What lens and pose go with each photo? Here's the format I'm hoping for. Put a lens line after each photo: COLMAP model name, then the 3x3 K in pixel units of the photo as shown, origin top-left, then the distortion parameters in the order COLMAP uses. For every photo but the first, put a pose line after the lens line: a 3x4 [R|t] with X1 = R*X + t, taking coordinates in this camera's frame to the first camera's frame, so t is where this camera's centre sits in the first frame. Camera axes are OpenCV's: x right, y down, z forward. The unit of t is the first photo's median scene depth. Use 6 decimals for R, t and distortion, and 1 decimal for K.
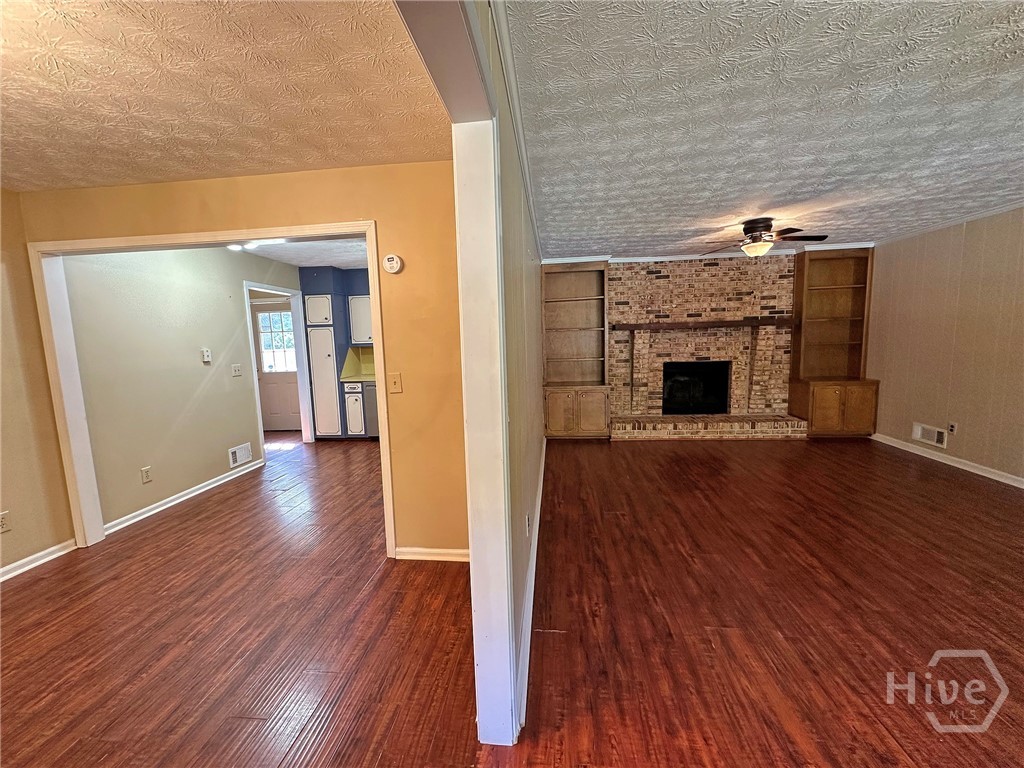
lens RADIAL K [[407.8, 0, 511.3], [0, 407.8, 385.1], [0, 0, 1]] dist [-0.003061, 0.000697]
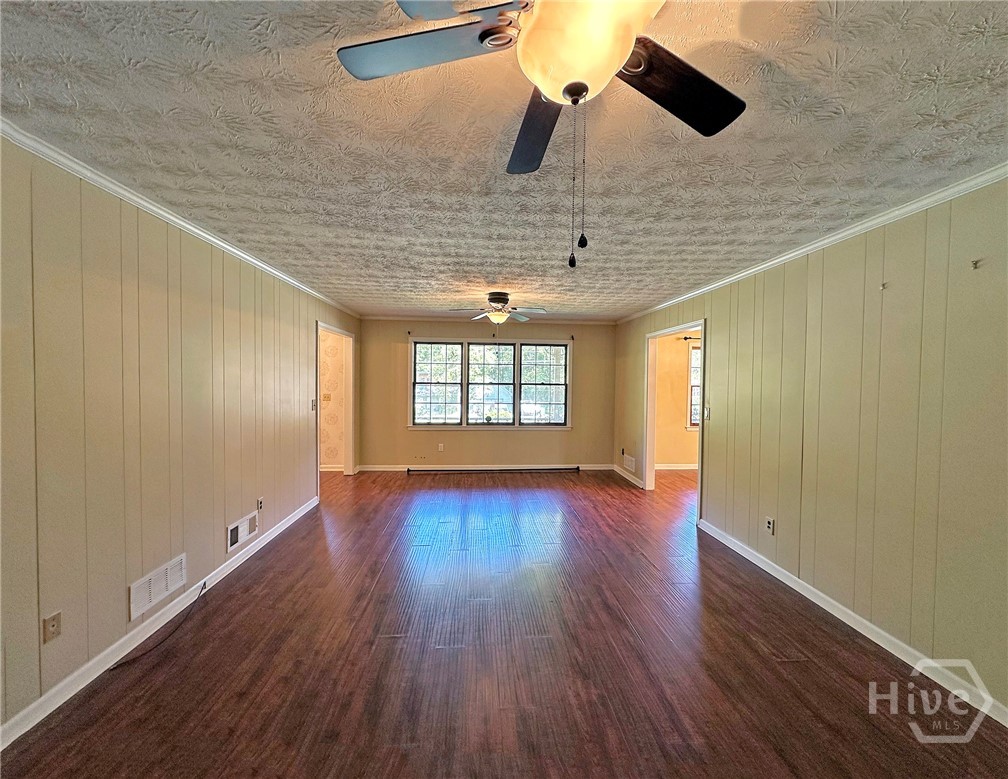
lens RADIAL K [[384.1, 0, 502.7], [0, 384.1, 390.2], [0, 0, 1]] dist [0.000608, 0.000040]
pose [[-0.984734, 0.023342, -0.172494, 0.488313], [-0.001205, 0.990031, 0.140845, -0.124885], [0.174062, 0.138903, -0.974889, 0.879710]]
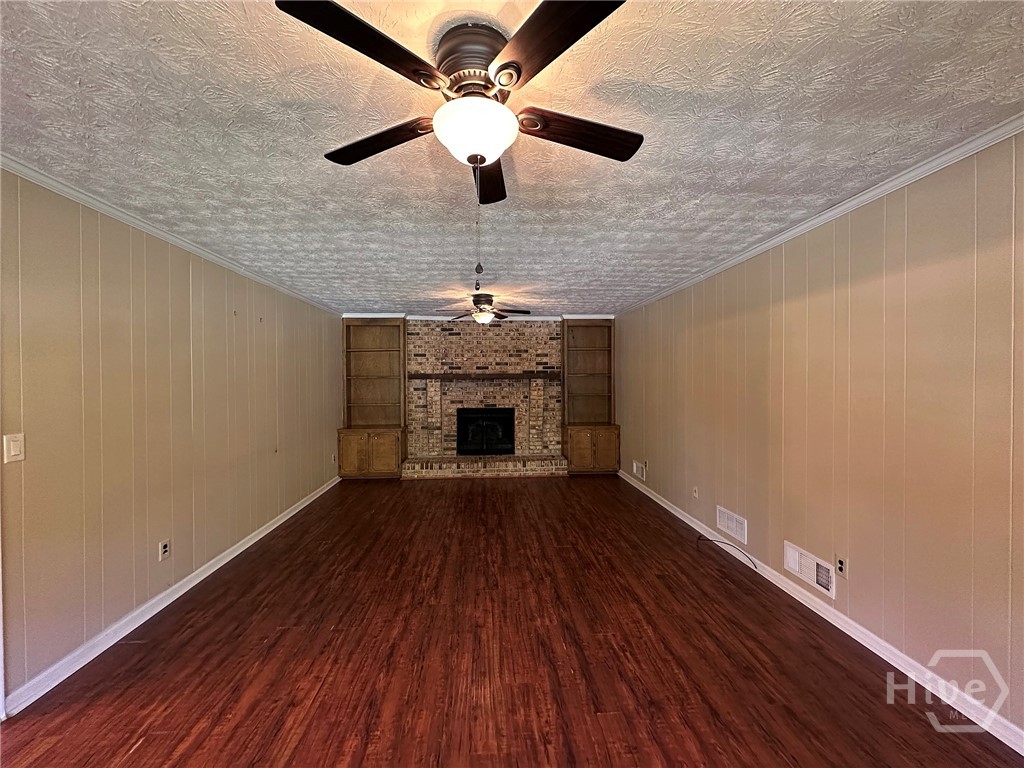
lens RADIAL K [[407.8, 0, 512.3], [0, 407.8, 386.5], [0, 0, 1]] dist [-0.003061, 0.000697]
pose [[0.983822, 0.023788, 0.177562, 0.338205], [-0.005522, 0.994701, -0.102663, -0.001042], [-0.179063, 0.100022, 0.978740, -0.141795]]
